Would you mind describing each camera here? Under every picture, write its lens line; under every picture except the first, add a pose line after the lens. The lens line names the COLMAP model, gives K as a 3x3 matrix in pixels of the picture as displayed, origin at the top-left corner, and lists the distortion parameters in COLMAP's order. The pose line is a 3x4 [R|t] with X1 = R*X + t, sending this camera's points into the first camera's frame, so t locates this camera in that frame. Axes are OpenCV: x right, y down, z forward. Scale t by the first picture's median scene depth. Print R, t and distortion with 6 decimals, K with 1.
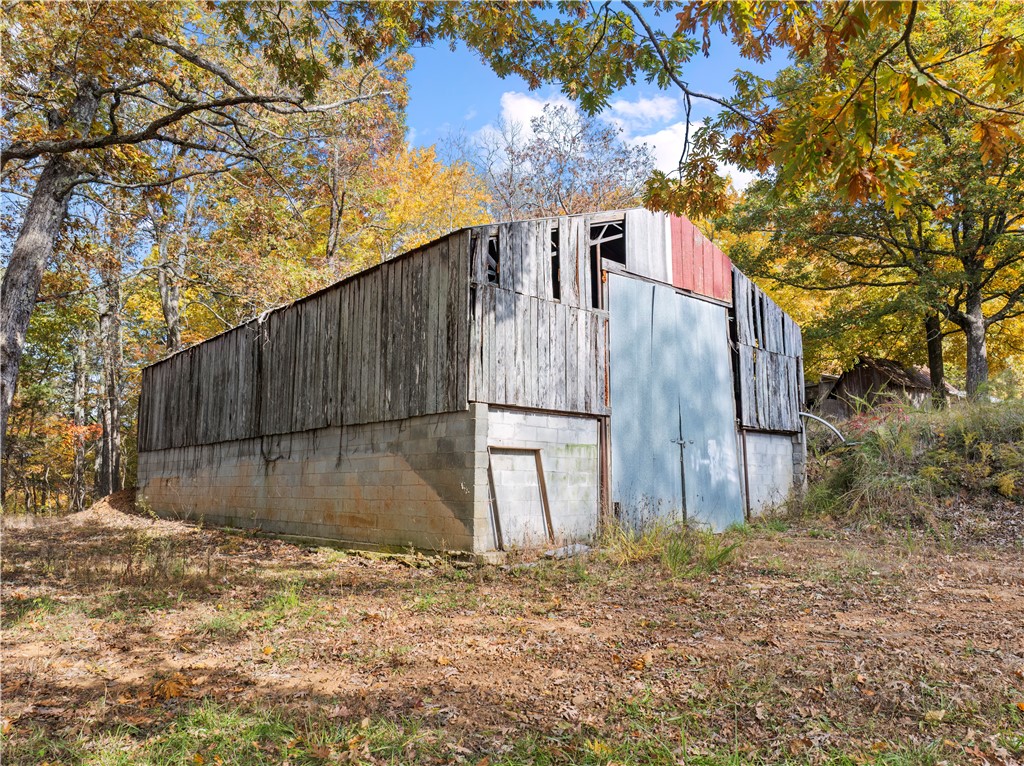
lens RADIAL K [[713.9, 0, 512.0], [0, 713.9, 377.8], [0, 0, 1]] dist [-0.042828, 0.000979]
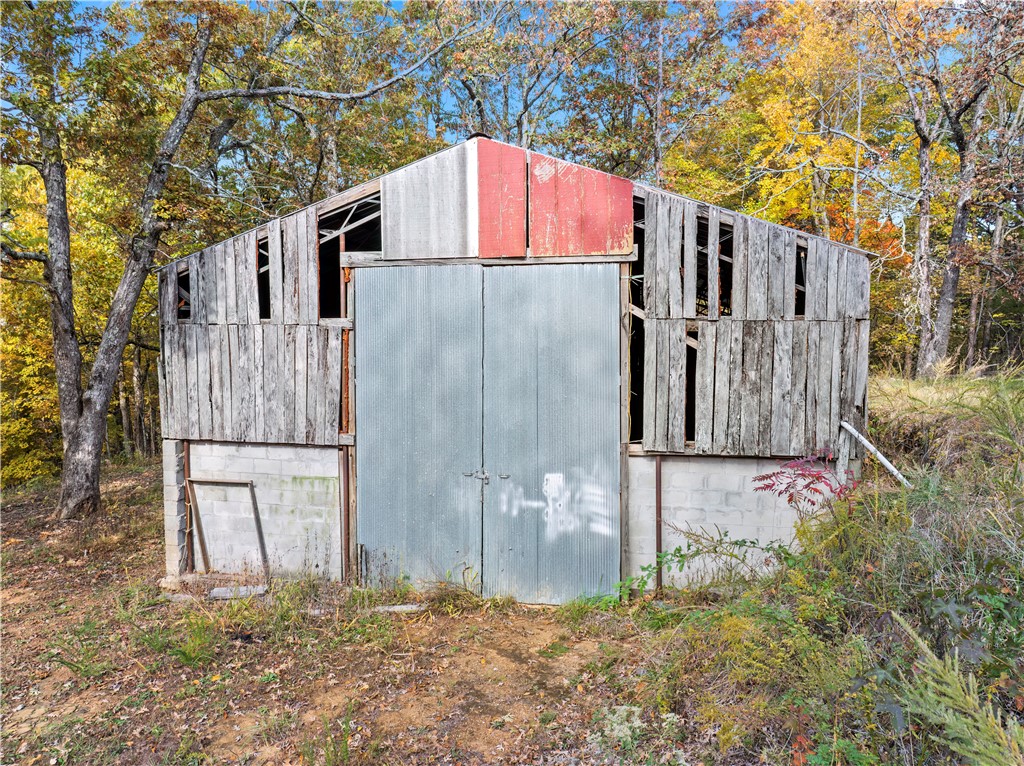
lens RADIAL K [[713.9, 0, 512.0], [0, 713.9, 377.8], [0, 0, 1]] dist [-0.042828, 0.000979]
pose [[0.618613, 0.034941, -0.784918, 0.923294], [0.113771, 0.984498, 0.133491, -0.117154], [0.777415, -0.171880, 0.605048, 0.655584]]
